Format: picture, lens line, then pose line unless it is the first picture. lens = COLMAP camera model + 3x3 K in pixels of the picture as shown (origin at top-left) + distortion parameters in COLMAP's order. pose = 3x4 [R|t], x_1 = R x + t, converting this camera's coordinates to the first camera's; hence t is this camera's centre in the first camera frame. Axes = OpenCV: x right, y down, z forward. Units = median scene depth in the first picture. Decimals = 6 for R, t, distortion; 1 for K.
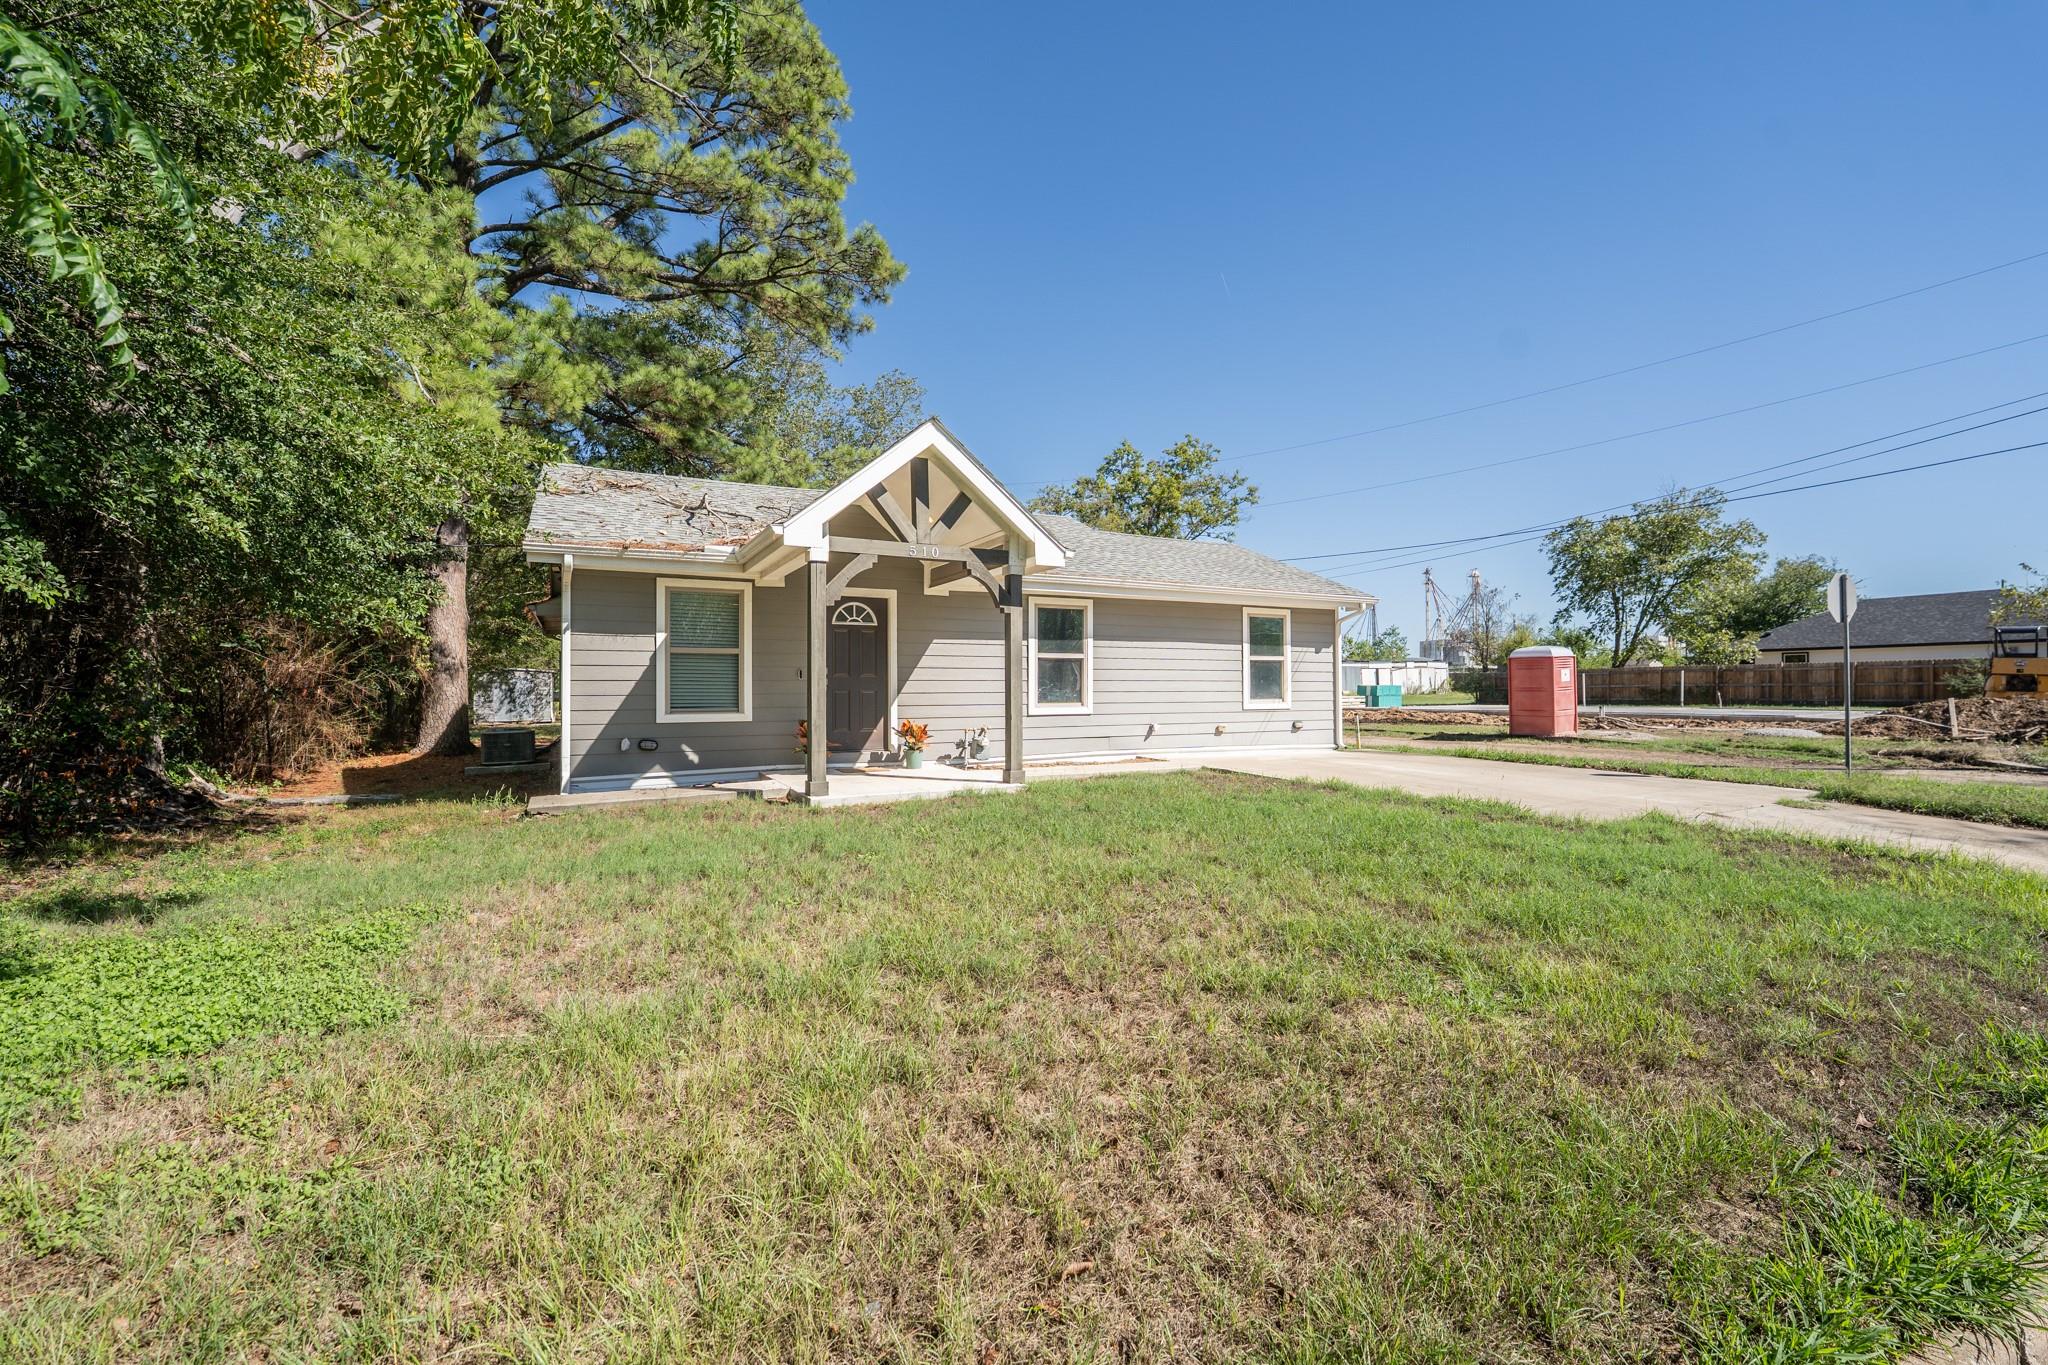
lens RADIAL K [[836.5, 0, 1024.0], [0, 836.5, 682.5], [0, 0, 1]] dist [-0.025124, 0.000602]
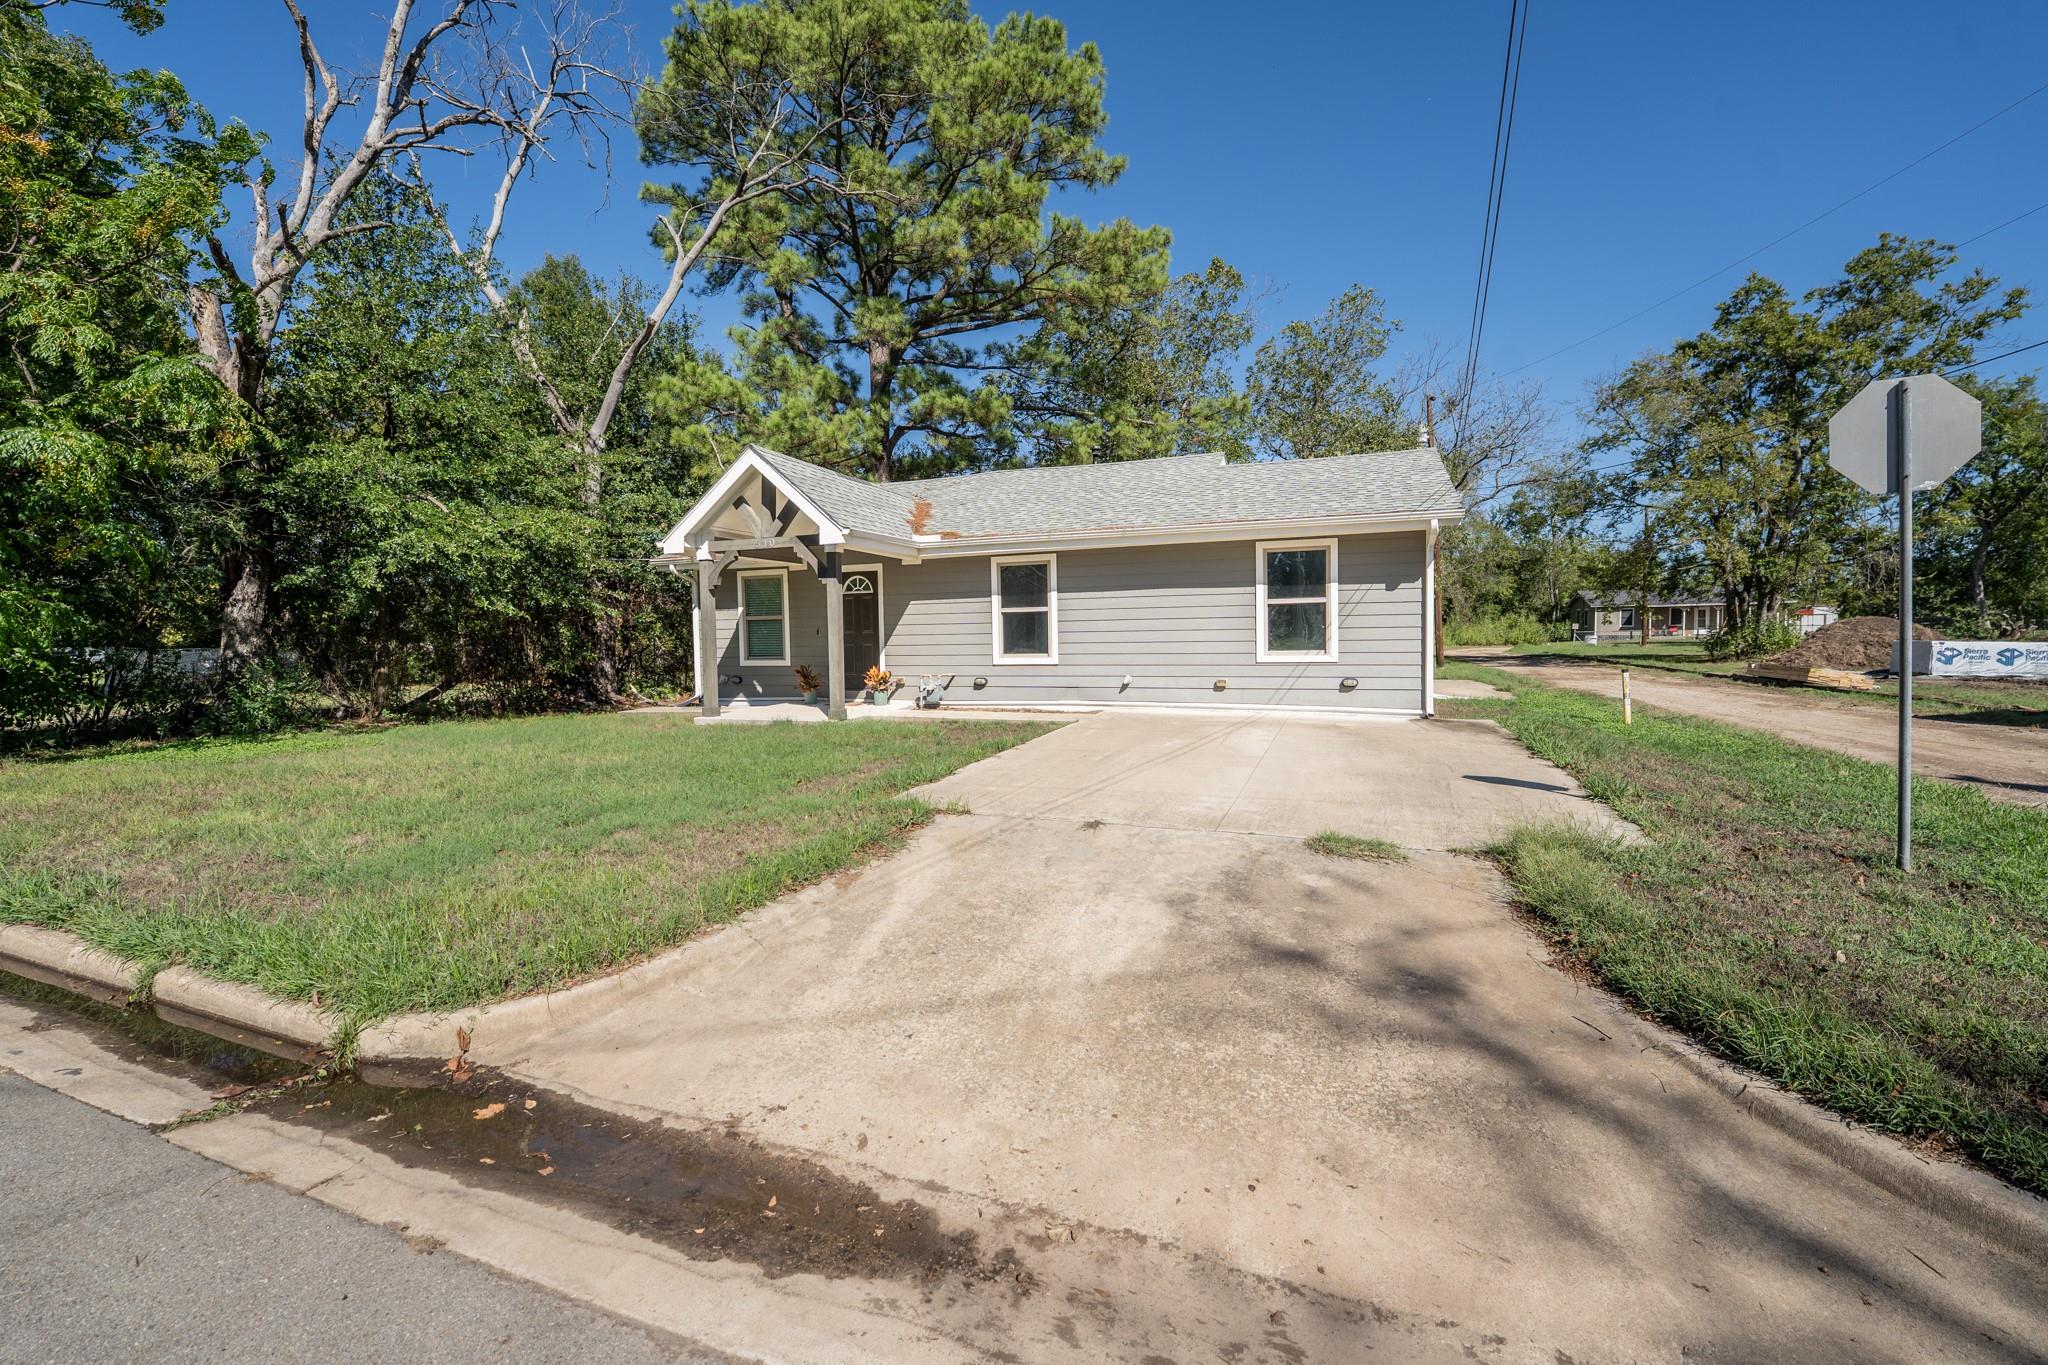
lens RADIAL K [[836.5, 0, 1024.0], [0, 836.5, 682.5], [0, 0, 1]] dist [-0.025124, 0.000602]
pose [[0.664833, 0.031399, -0.746332, 0.841515], [0.016442, 0.998259, 0.056644, 0.000233], [0.746811, -0.049931, 0.663159, 0.287120]]
